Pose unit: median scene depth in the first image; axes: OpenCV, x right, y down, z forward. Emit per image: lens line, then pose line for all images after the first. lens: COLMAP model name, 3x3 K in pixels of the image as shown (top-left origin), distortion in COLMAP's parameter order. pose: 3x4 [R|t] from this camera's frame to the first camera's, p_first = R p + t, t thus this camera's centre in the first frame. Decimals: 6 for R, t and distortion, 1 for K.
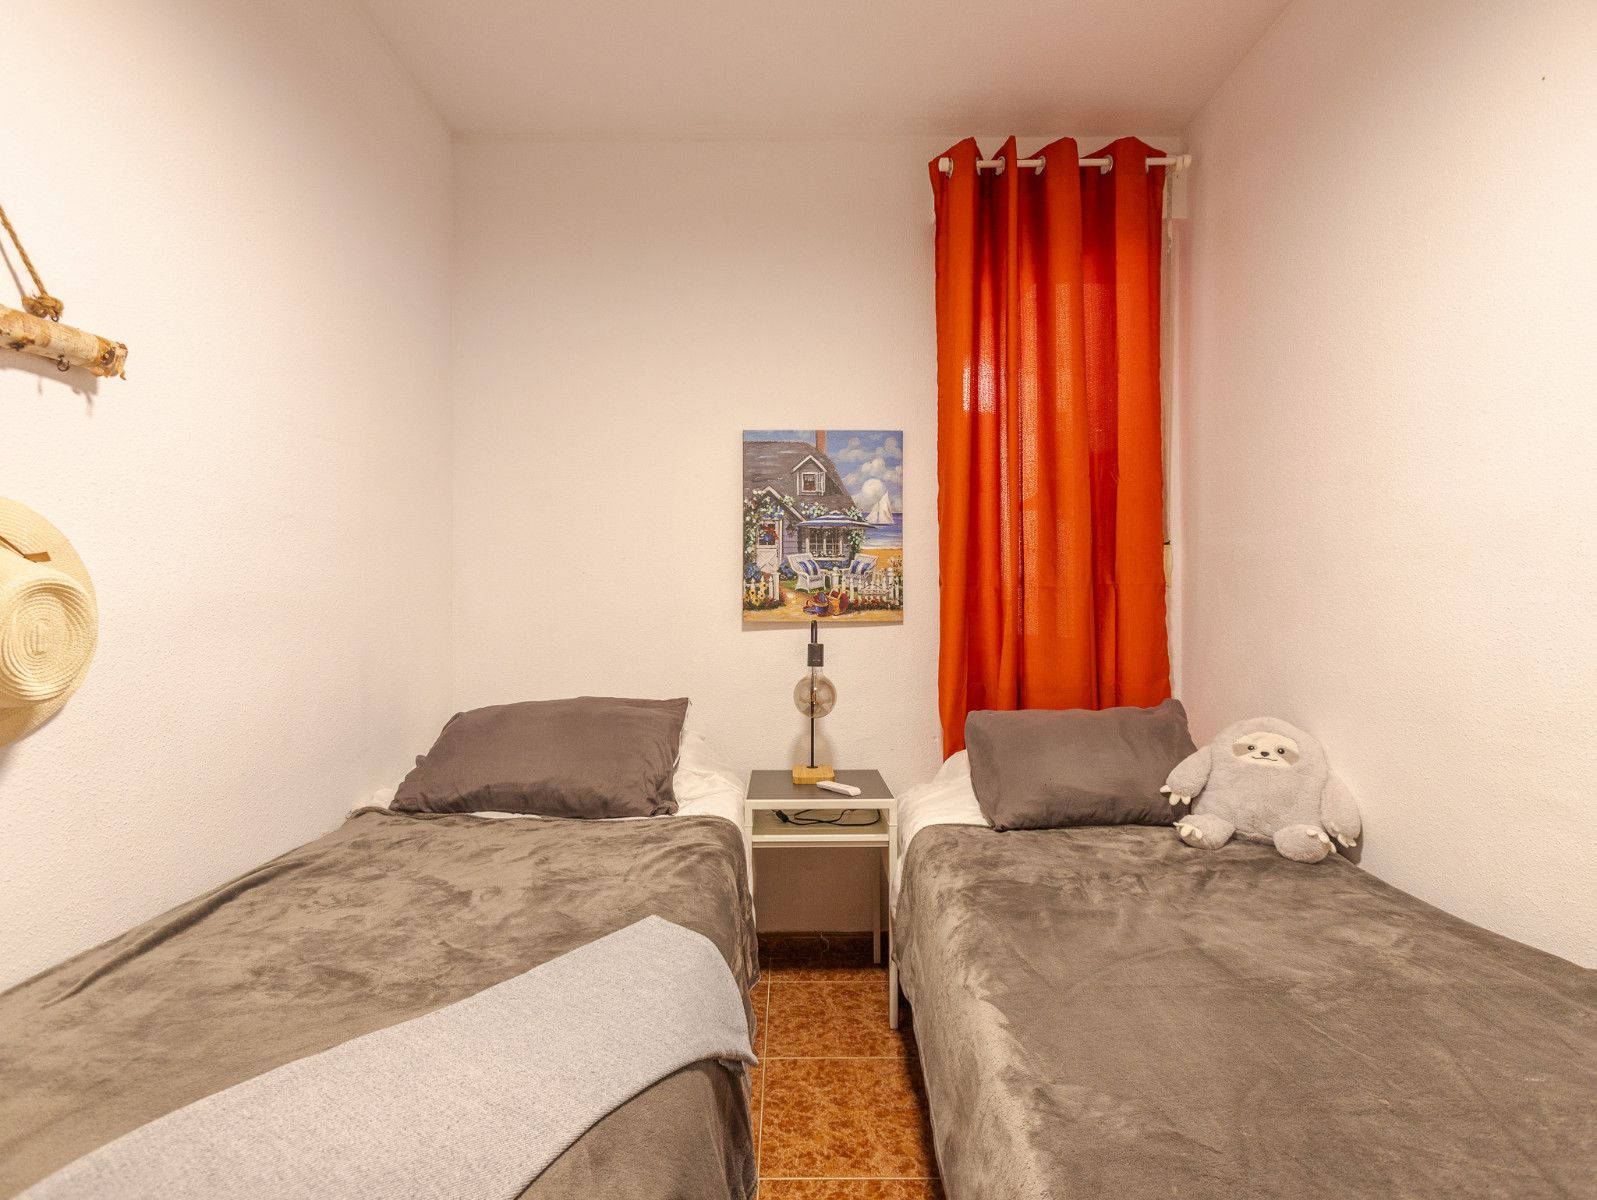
lens RADIAL K [[808.4, 0, 794.8], [0, 808.4, 596.2], [0, 0, 1]] dist [-0.016395, 0.011014]
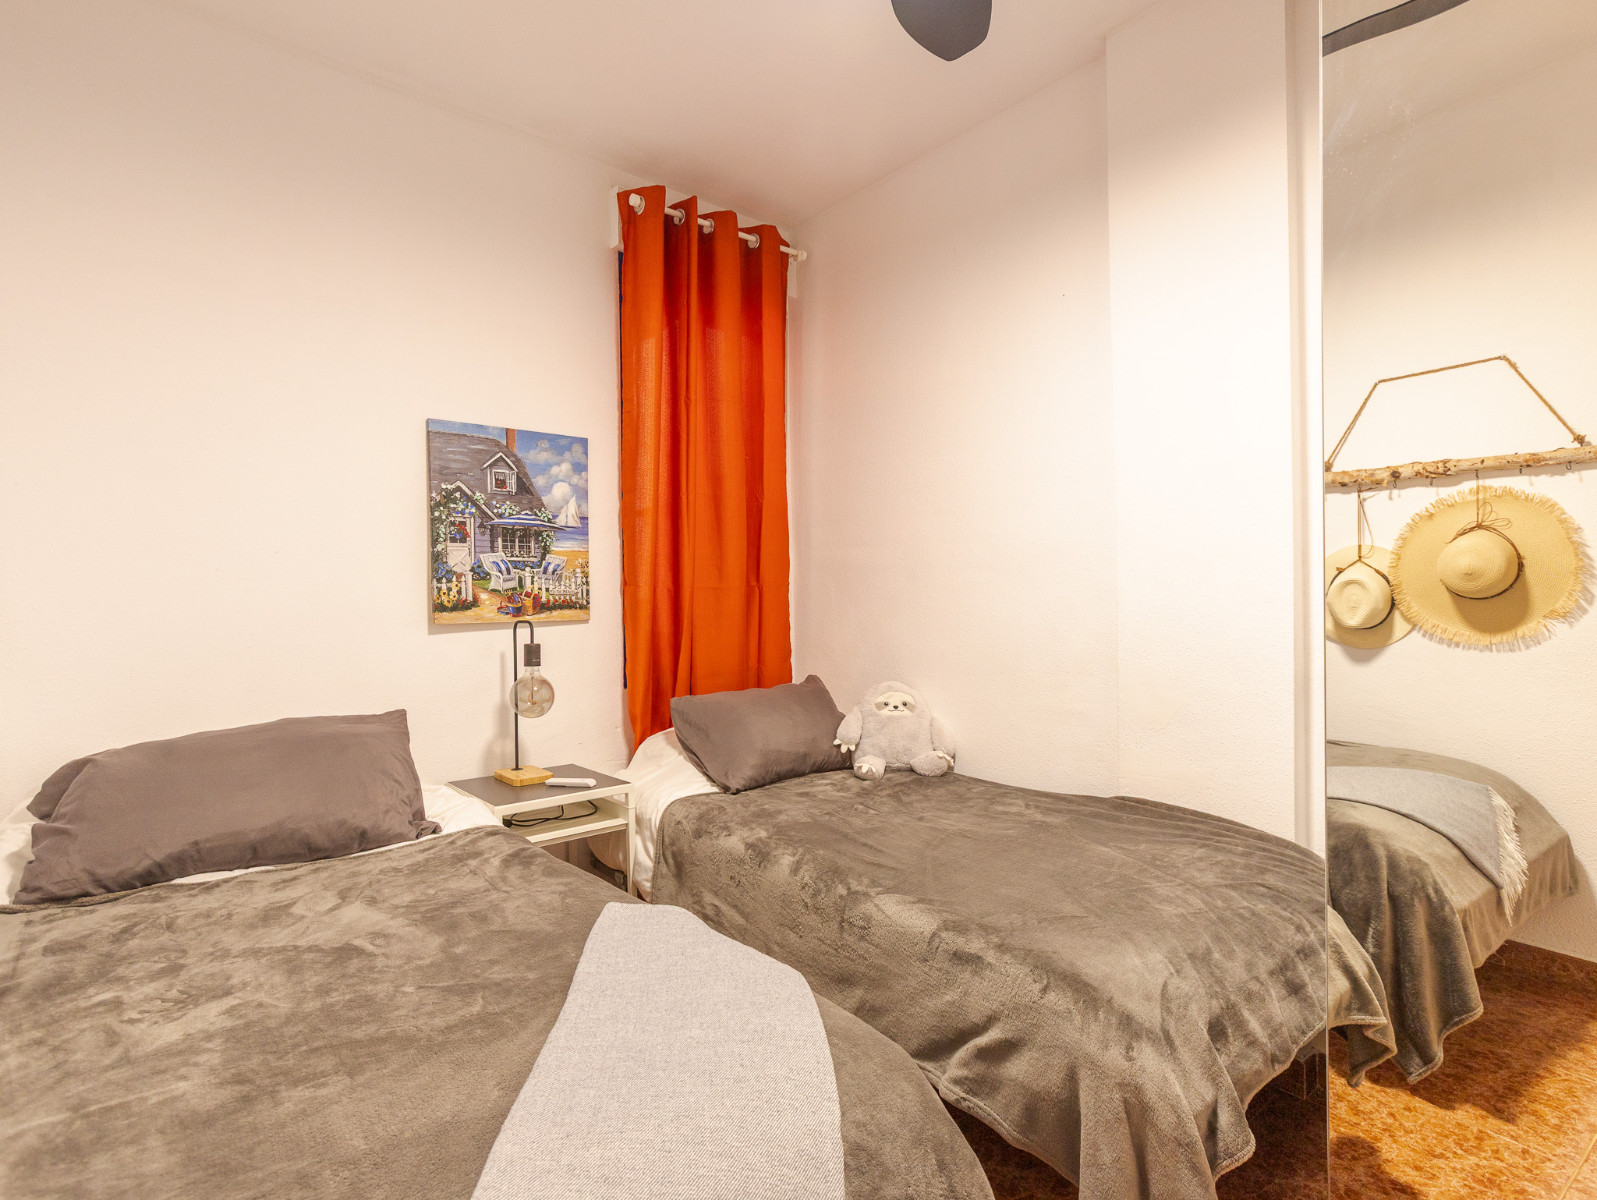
lens RADIAL K [[808.4, 0, 796.0], [0, 808.4, 593.9], [0, 0, 1]] dist [-0.016395, 0.011014]
pose [[0.768297, -0.003779, 0.640082, -0.376261], [0.003621, 0.999992, 0.001557, -0.003985], [-0.640083, 0.001122, 0.768305, 0.023457]]
